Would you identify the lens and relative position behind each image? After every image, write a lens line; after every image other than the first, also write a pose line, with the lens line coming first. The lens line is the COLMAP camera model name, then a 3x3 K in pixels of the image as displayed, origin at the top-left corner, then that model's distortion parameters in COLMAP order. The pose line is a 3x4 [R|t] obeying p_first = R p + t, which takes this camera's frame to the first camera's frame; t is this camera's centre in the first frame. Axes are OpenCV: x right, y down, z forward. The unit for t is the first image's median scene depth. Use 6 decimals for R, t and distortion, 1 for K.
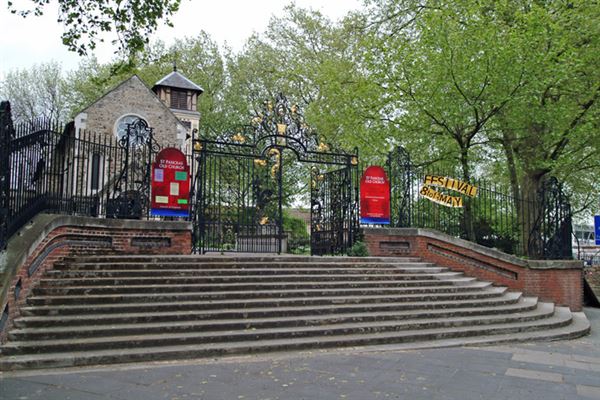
lens RADIAL K [[642.6, 0, 300.0], [0, 642.6, 200.0], [0, 0, 1]] dist [-0.013514, -0.004075]
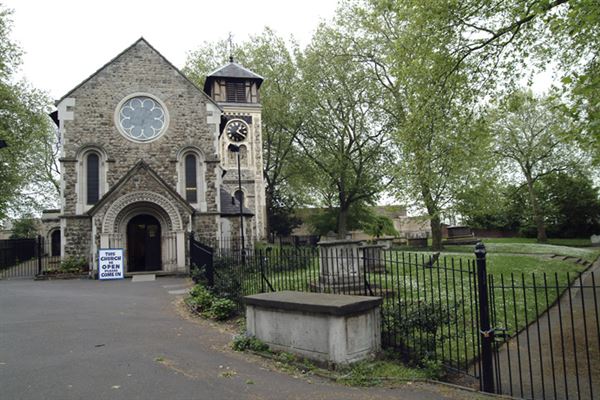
lens RADIAL K [[446.2, 0, 300.0], [0, 446.2, 200.0], [0, 0, 1]] dist [-0.009338, -0.001355]
pose [[0.981052, -0.079476, -0.176694, -0.010257], [0.079321, 0.996817, -0.007954, -0.000406], [0.176764, -0.006212, 0.984234, 0.422324]]
